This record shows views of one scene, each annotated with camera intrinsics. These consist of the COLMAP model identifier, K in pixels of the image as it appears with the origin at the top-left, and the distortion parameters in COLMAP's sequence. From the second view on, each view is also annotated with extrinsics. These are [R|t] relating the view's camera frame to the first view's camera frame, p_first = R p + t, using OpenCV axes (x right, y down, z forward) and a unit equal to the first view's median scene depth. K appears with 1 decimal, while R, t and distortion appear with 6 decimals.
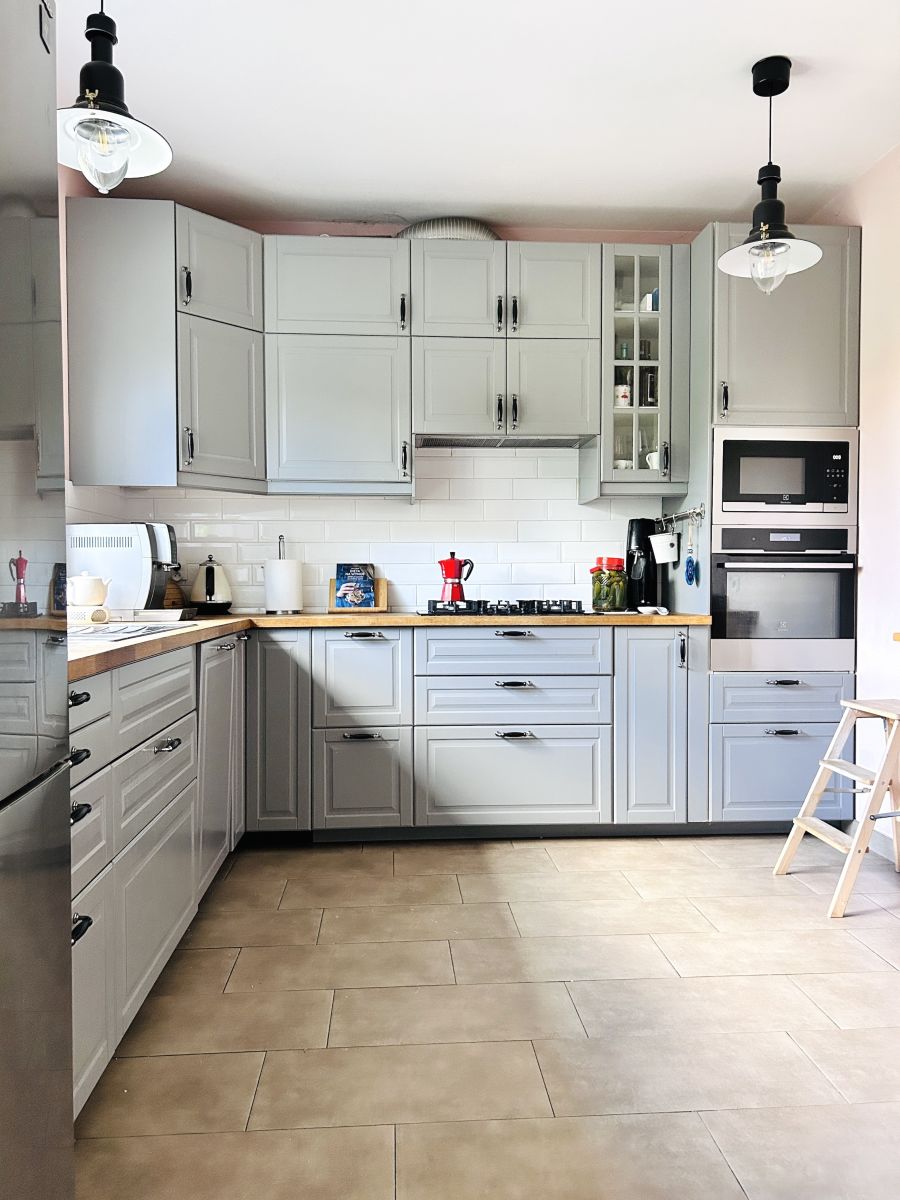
lens RADIAL K [[911.5, 0, 452.3], [0, 911.5, 602.4], [0, 0, 1]] dist [0.030191, -0.013676]
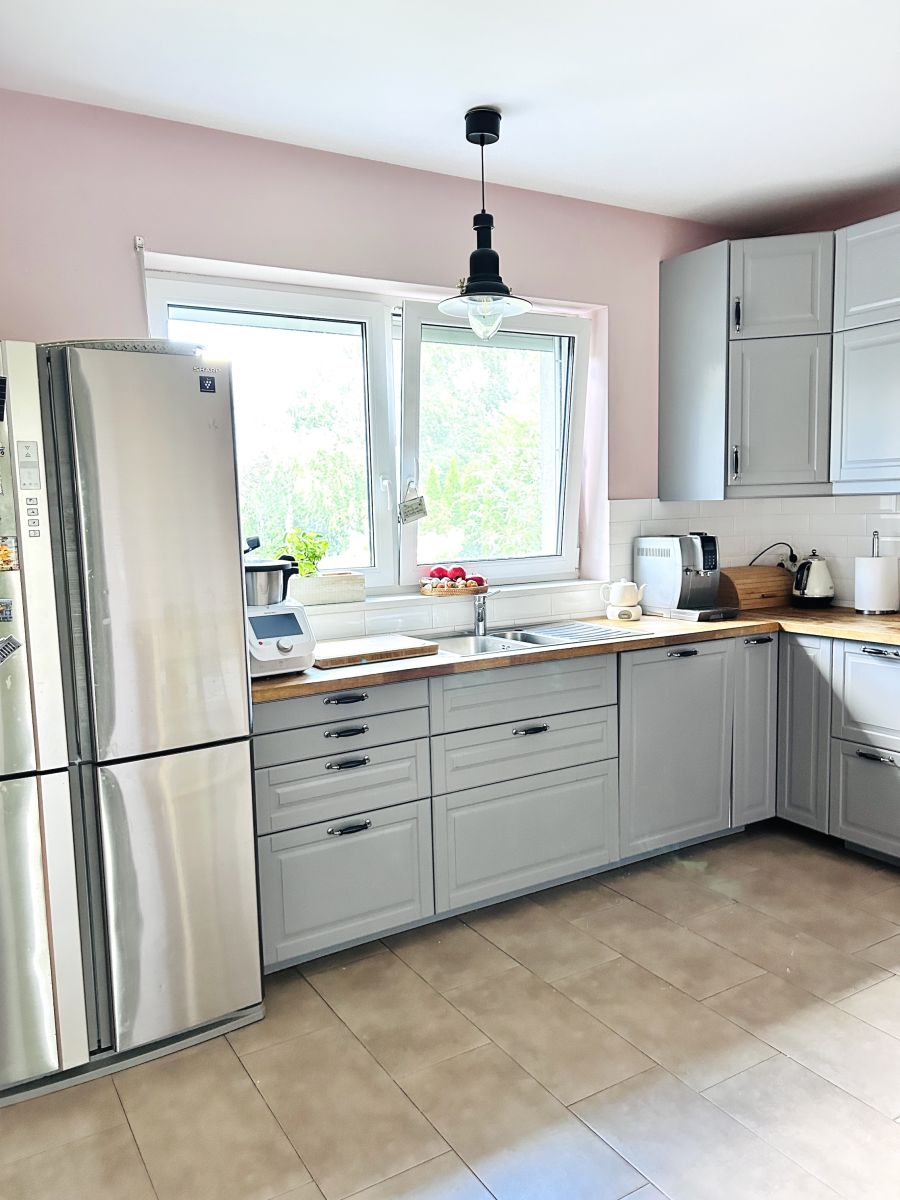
lens RADIAL K [[911.5, 0, 453.8], [0, 911.5, 601.5], [0, 0, 1]] dist [0.030191, -0.013676]
pose [[0.457927, 0.088223, -0.884601, 0.514985], [0.003160, 0.994896, 0.100859, -0.108607], [0.888984, -0.048982, 0.455311, 0.172713]]
